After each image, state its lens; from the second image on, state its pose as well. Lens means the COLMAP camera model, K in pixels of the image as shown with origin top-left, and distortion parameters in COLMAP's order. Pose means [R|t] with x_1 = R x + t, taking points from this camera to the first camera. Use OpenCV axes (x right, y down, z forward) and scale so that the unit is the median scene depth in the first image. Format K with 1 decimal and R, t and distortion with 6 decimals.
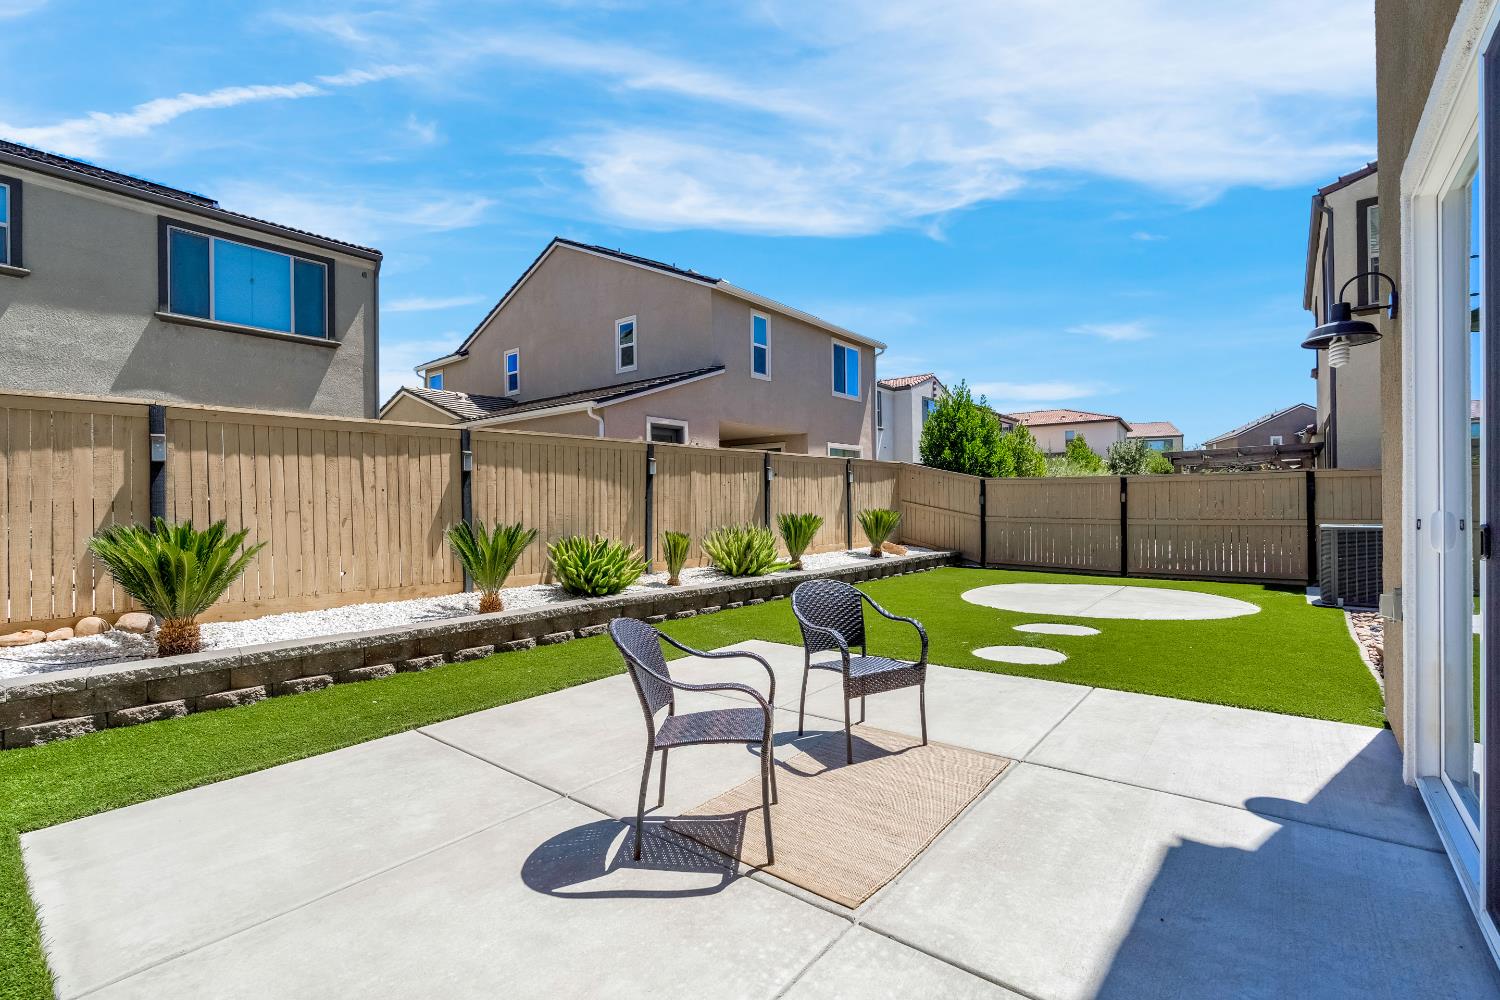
lens RADIAL K [[678.0, 0, 755.9], [0, 678.0, 506.1], [0, 0, 1]] dist [-0.004993, 0.001747]
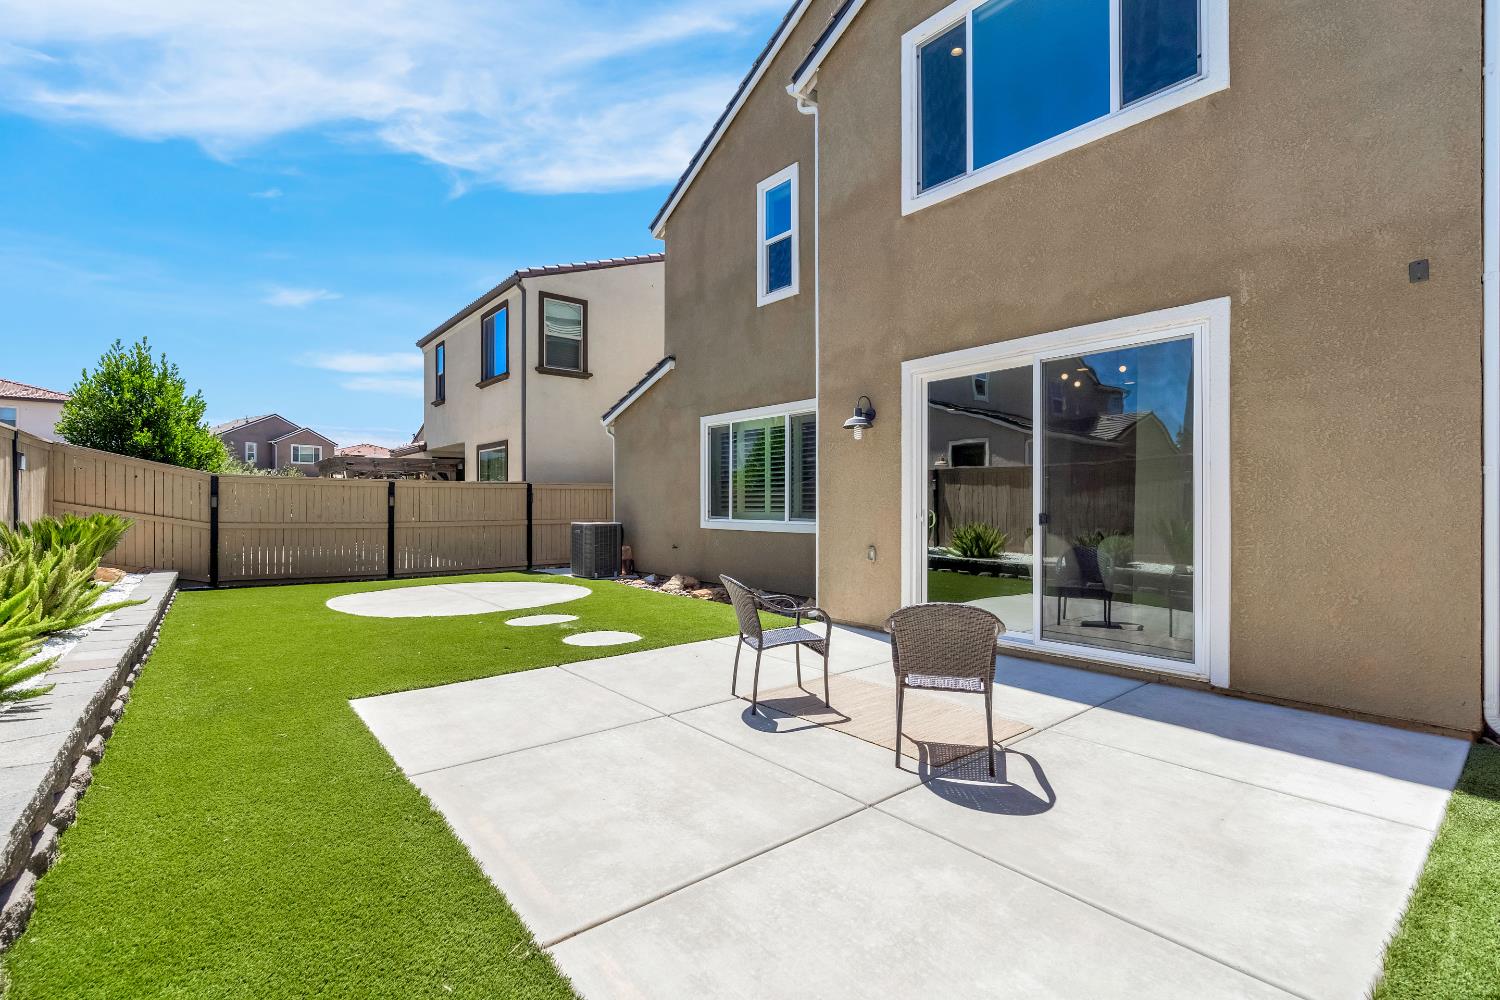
lens RADIAL K [[678.0, 0, 748.6], [0, 678.0, 505.0], [0, 0, 1]] dist [-0.004993, 0.001747]
pose [[0.193611, 0.009168, 0.981036, -1.035159], [-0.000261, 0.999957, -0.009294, 0.007105], [-0.981078, 0.001543, 0.193605, 0.804394]]
